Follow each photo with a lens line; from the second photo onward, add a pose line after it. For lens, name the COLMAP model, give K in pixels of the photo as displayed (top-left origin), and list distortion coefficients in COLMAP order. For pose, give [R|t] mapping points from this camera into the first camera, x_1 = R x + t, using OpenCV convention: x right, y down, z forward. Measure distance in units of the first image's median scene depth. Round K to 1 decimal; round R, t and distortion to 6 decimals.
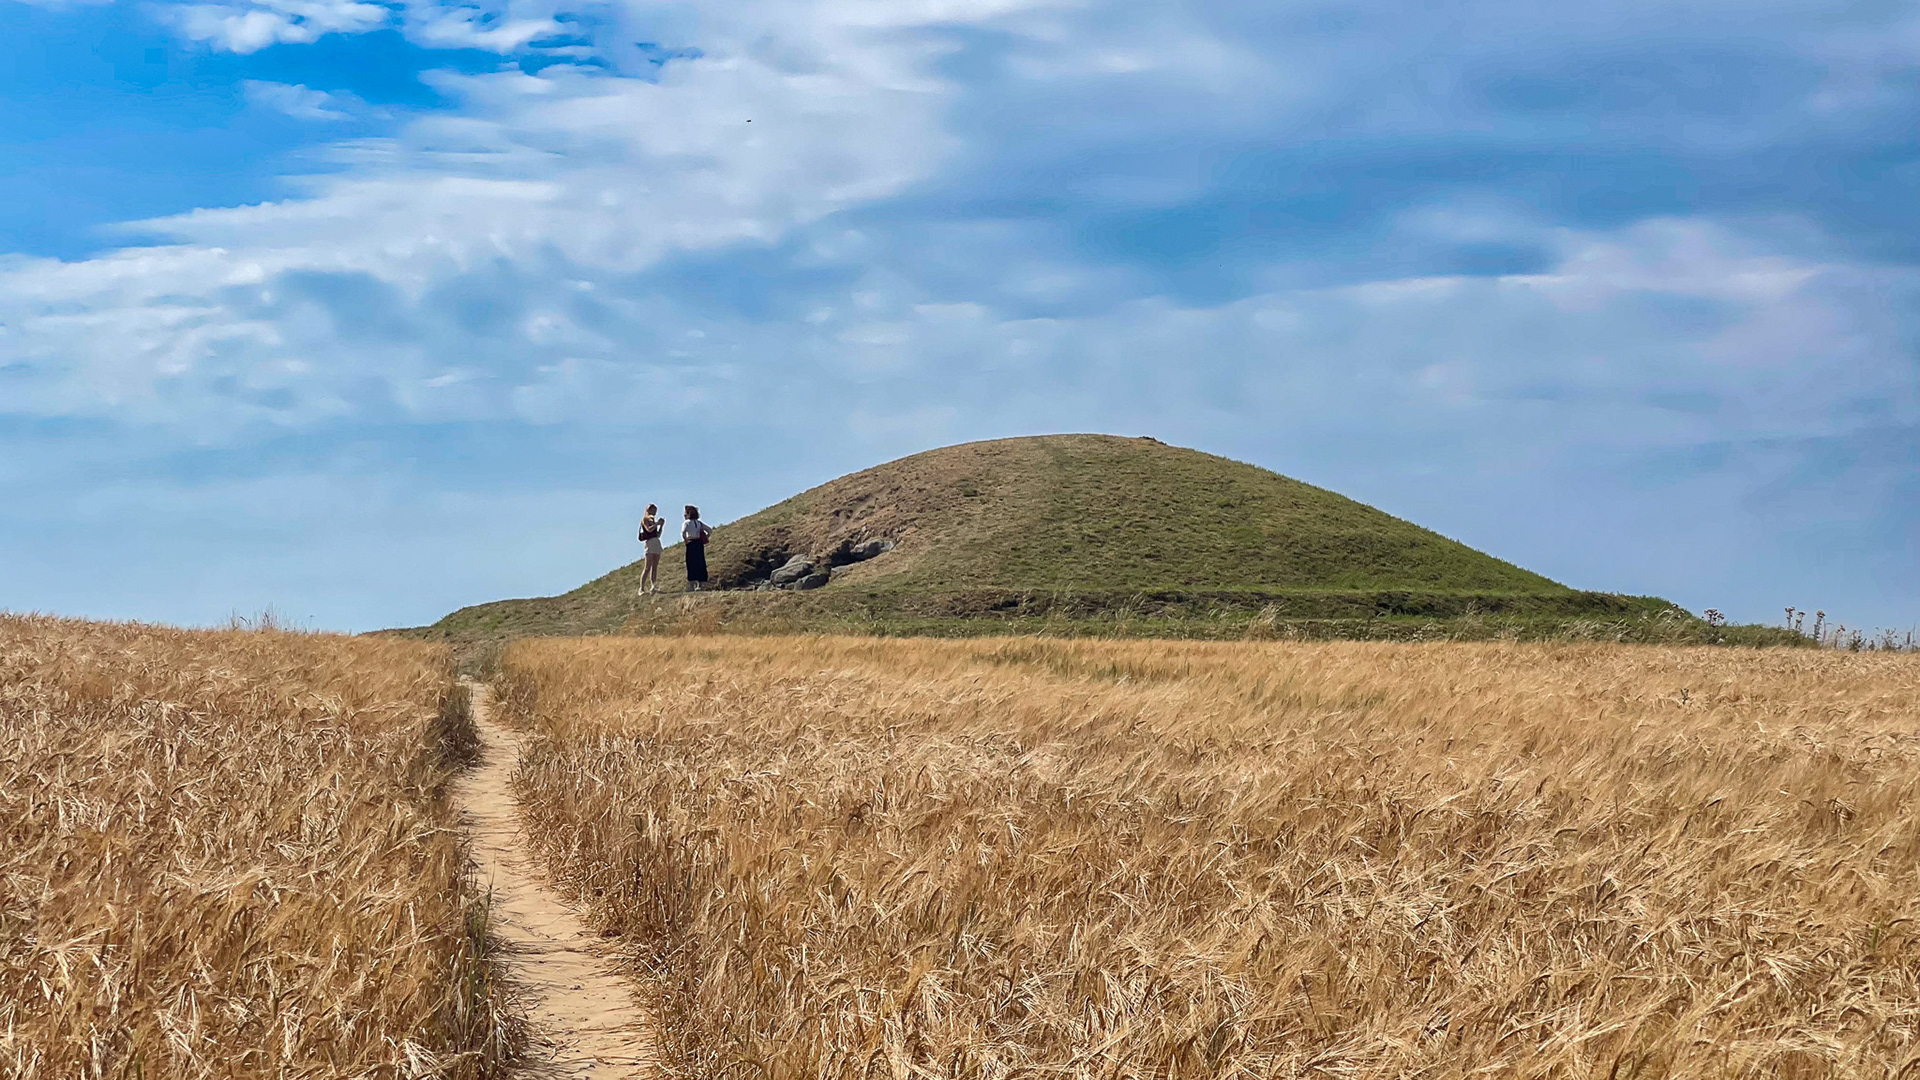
lens RADIAL K [[3627.3, 0, 959.9], [0, 3627.3, 540.3], [0, 0, 1]] dist [-0.350083, 0.000000]
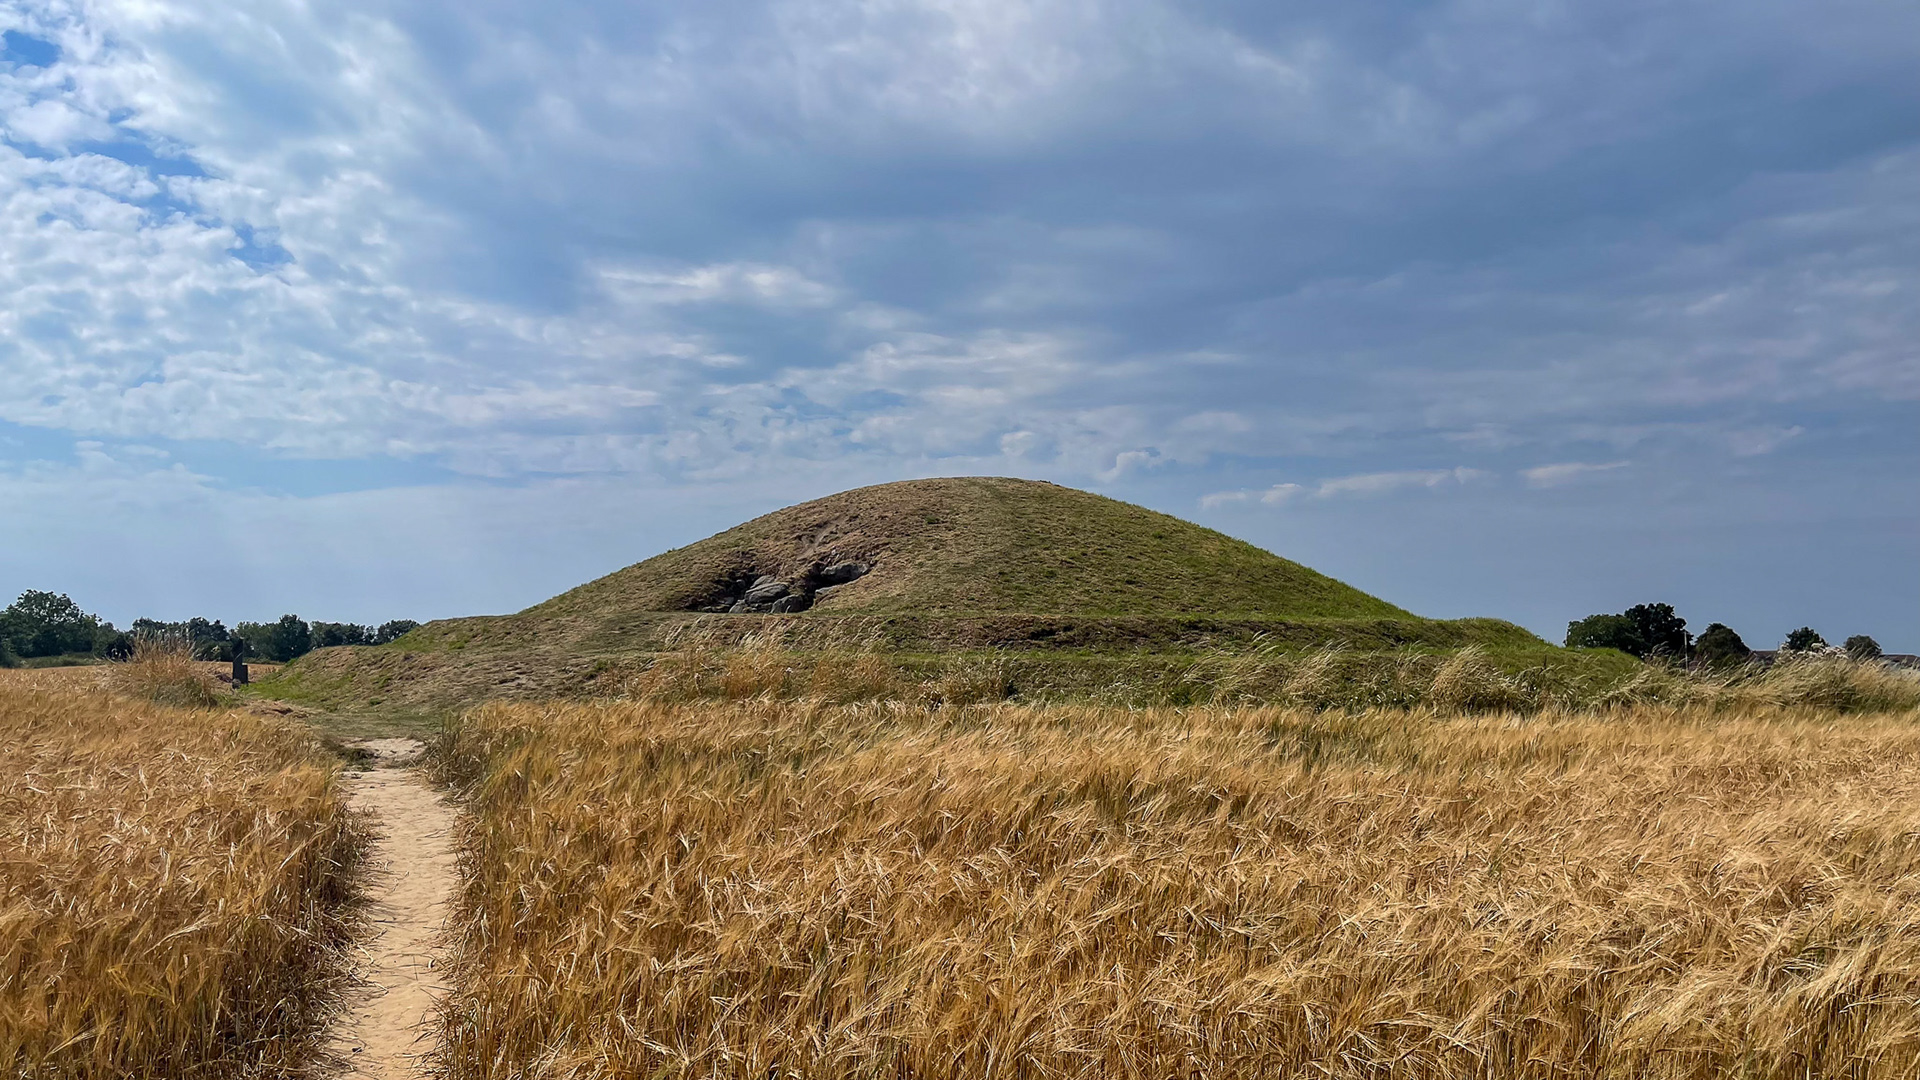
lens RADIAL K [[1491.2, 0, 970.5], [0, 1491.2, 541.0], [0, 0, 1]] dist [0.006801, -0.018138]
pose [[0.980294, 0.019887, 0.196540, -0.072938], [-0.015780, 0.999624, -0.022438, 0.002662], [-0.196912, 0.018895, 0.980239, 0.569437]]
